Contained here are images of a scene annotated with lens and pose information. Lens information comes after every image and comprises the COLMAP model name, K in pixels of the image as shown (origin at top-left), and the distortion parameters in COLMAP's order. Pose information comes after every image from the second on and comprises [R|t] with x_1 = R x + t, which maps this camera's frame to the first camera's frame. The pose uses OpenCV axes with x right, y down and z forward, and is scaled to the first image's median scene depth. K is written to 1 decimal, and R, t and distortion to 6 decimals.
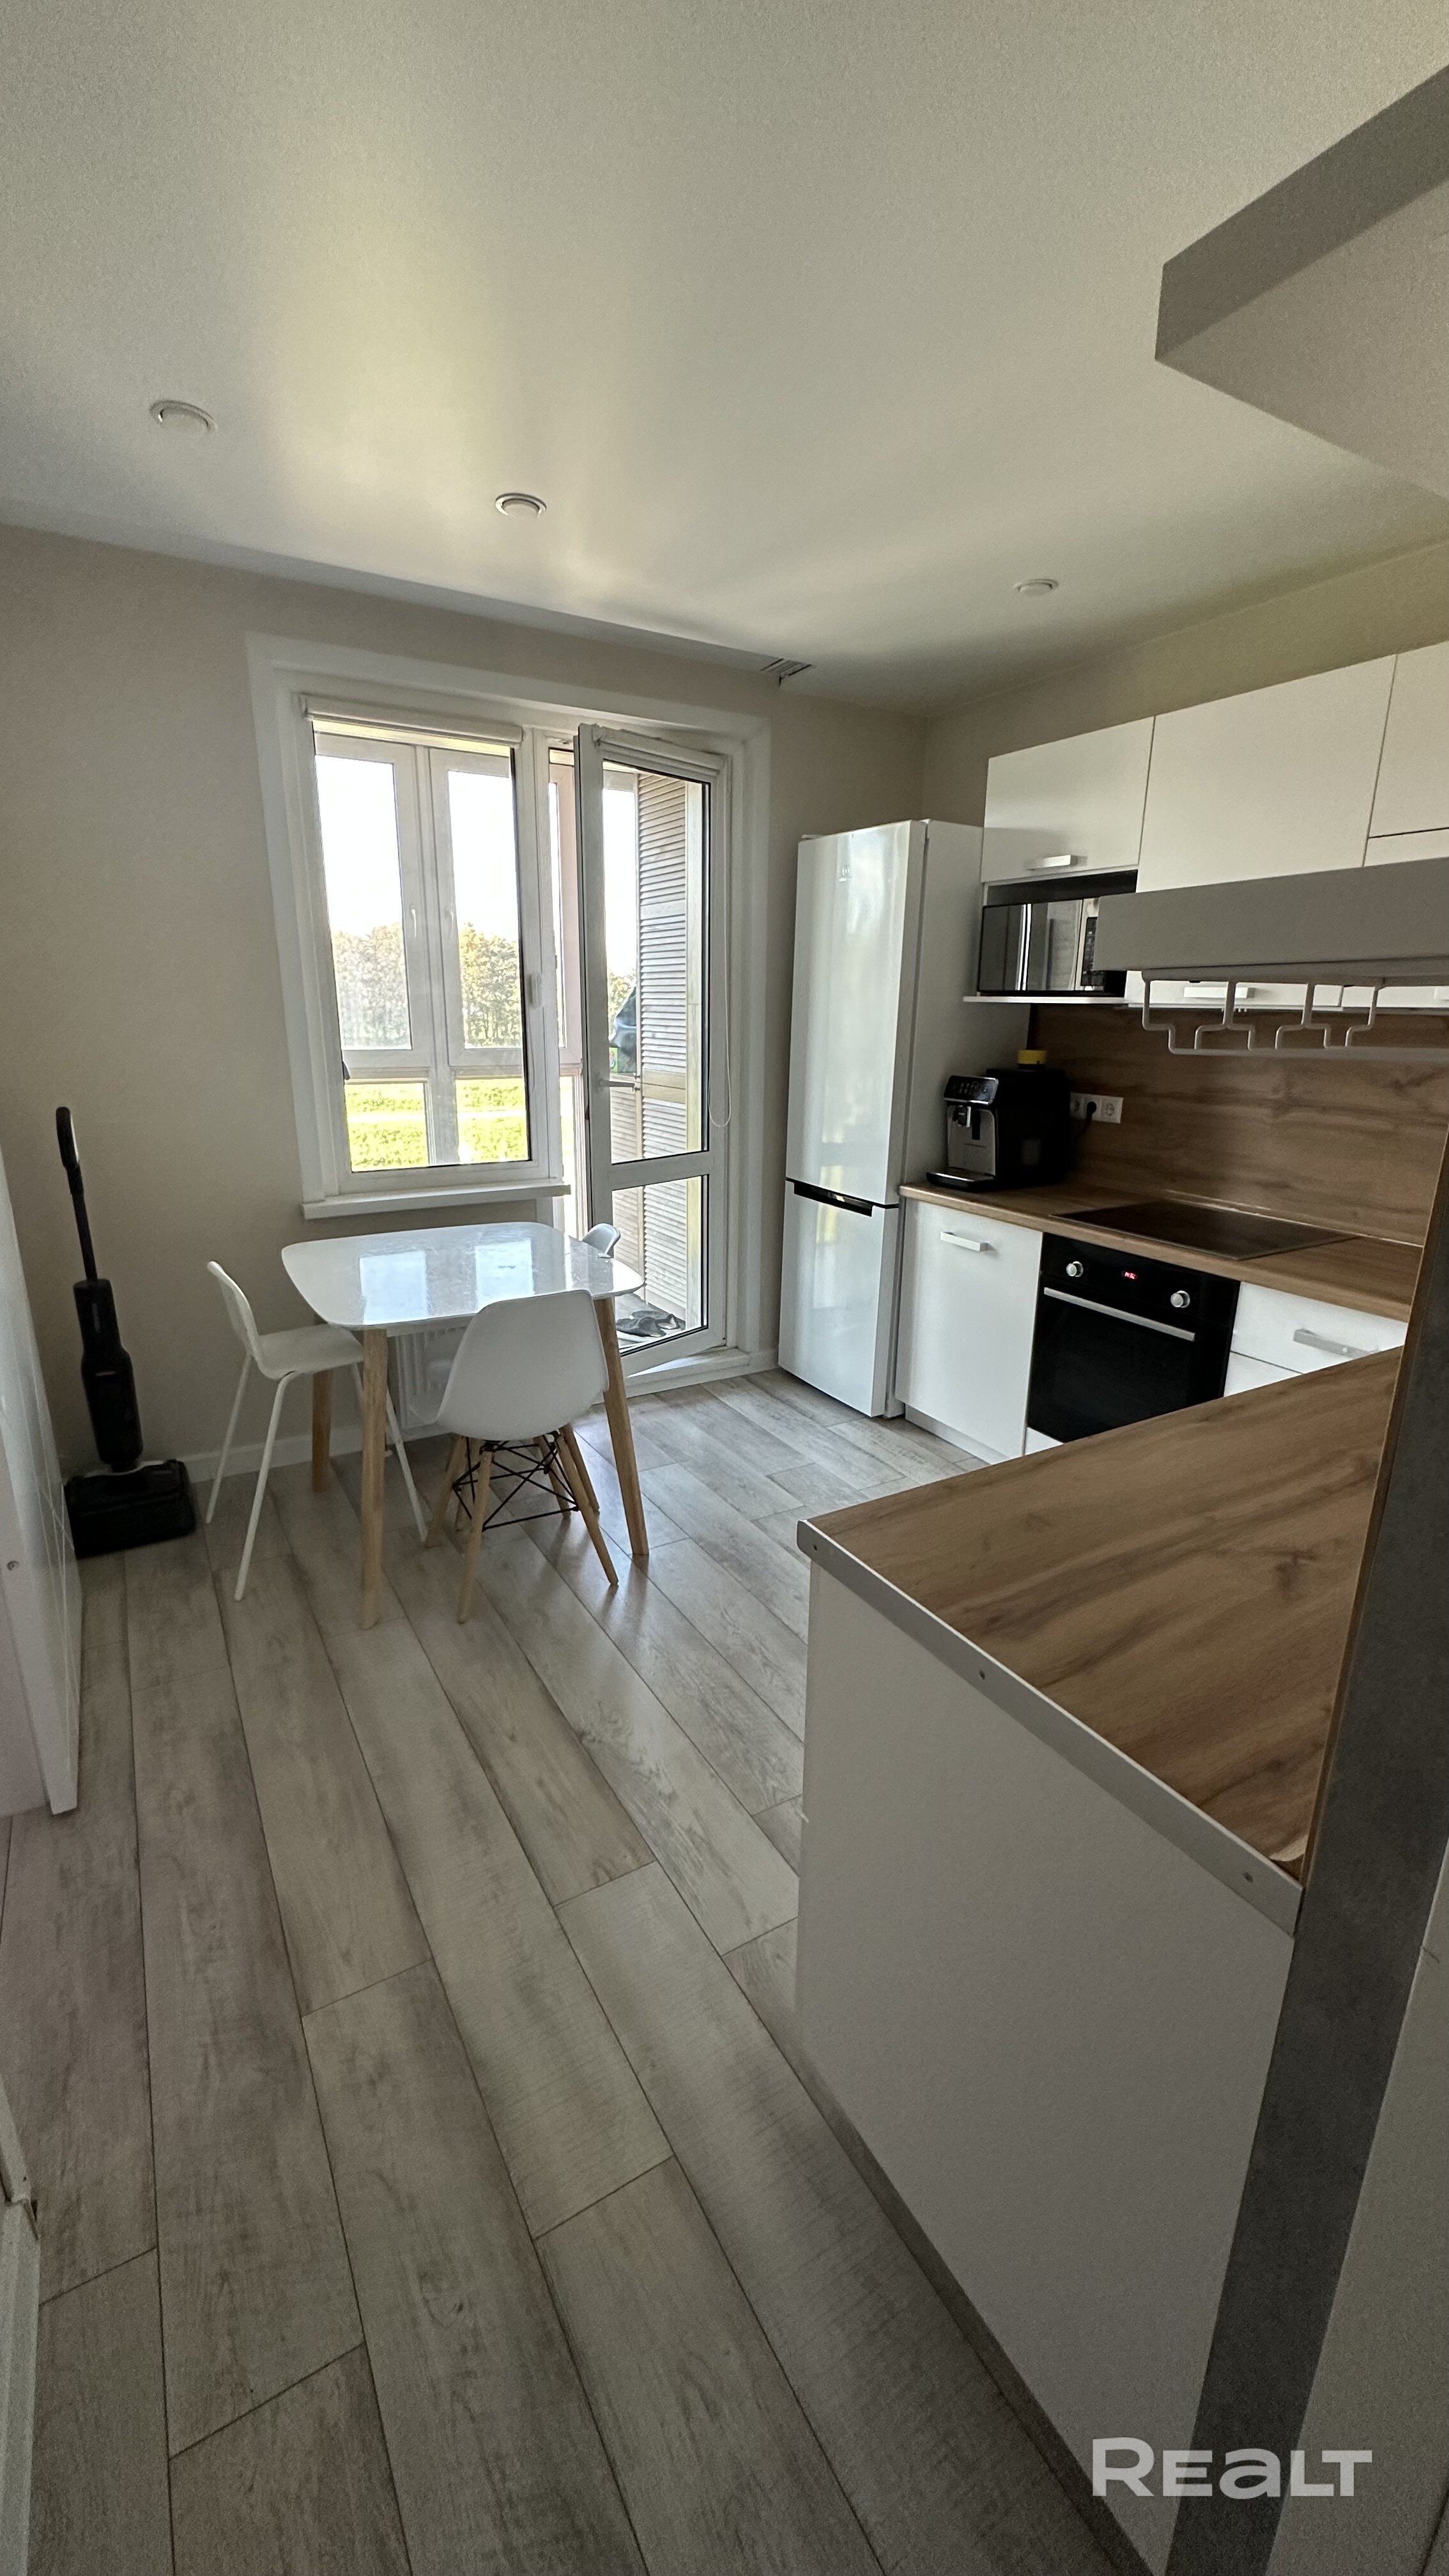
lens RADIAL K [[1028.9, 0, 725.4], [0, 1028.9, 1278.6], [0, 0, 1]] dist [0.029090, 0.000098]
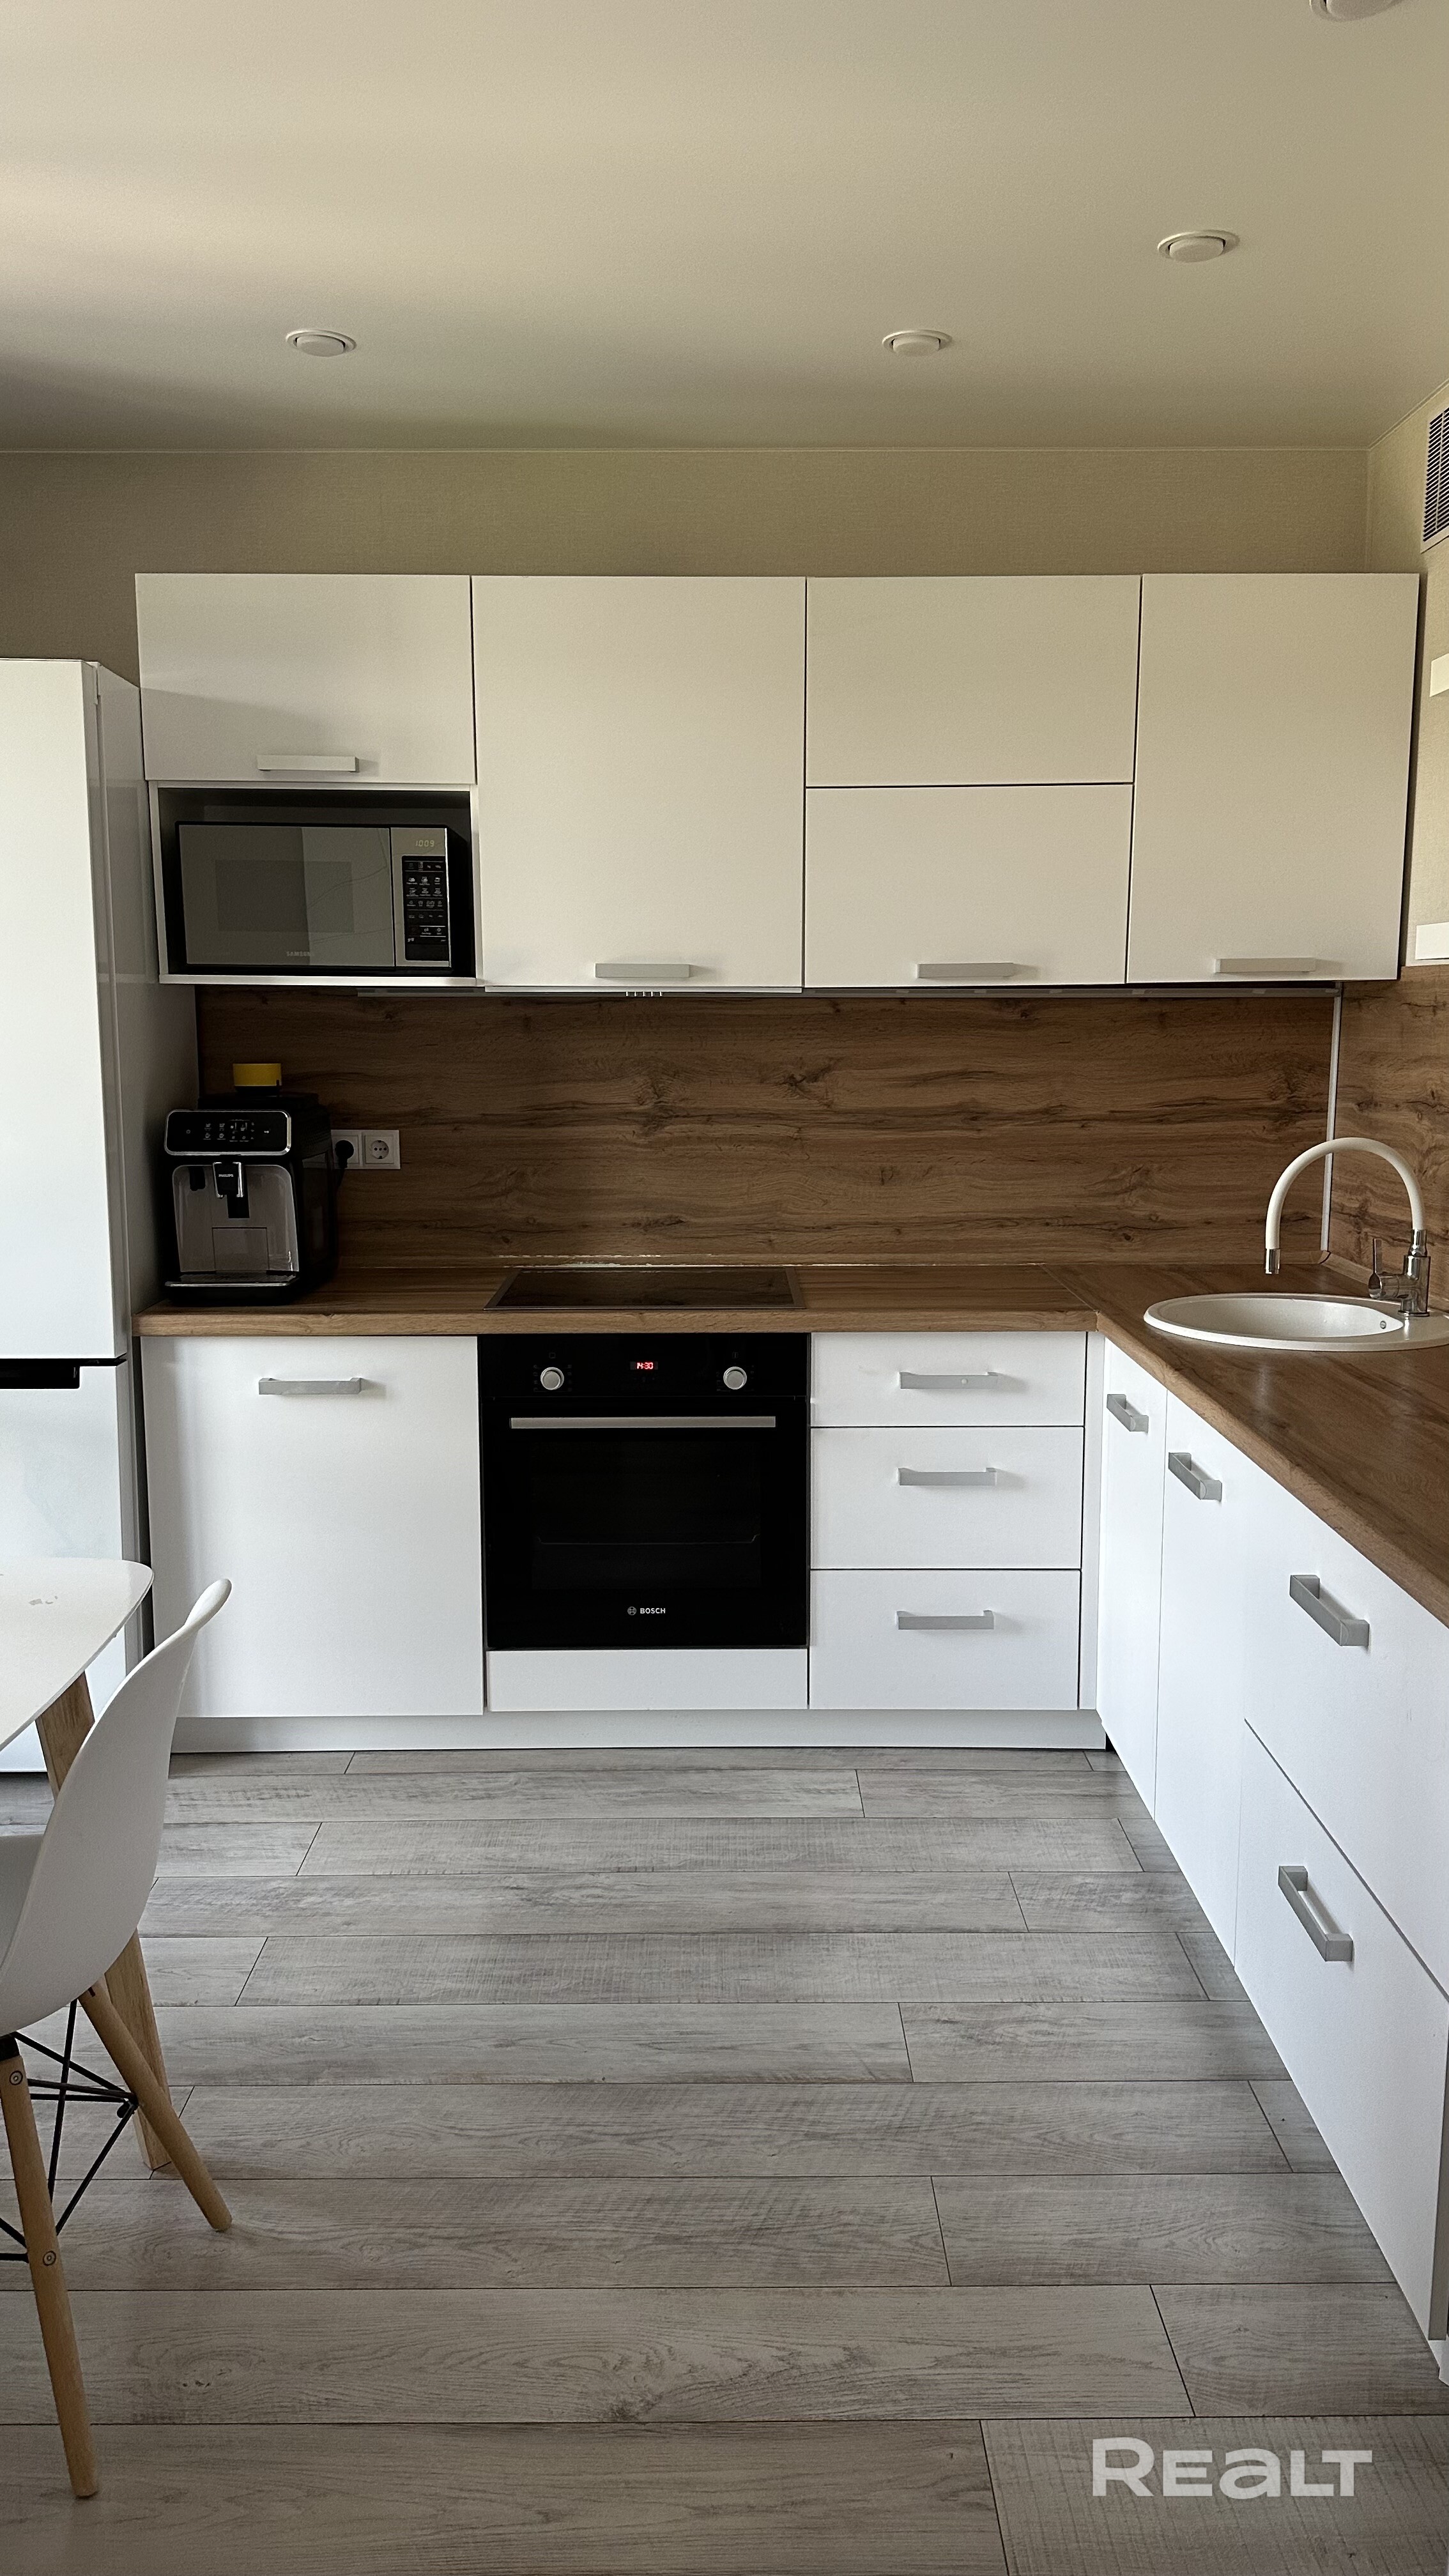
lens RADIAL K [[1819.0, 0, 724.4], [0, 1819.0, 1293.8], [0, 0, 1]] dist [0.066579, -0.024458]
pose [[0.505344, -0.144496, 0.850734, -0.567084], [0.235185, 0.971621, 0.025326, -0.063600], [-0.830250, 0.187281, 0.524986, 0.284842]]
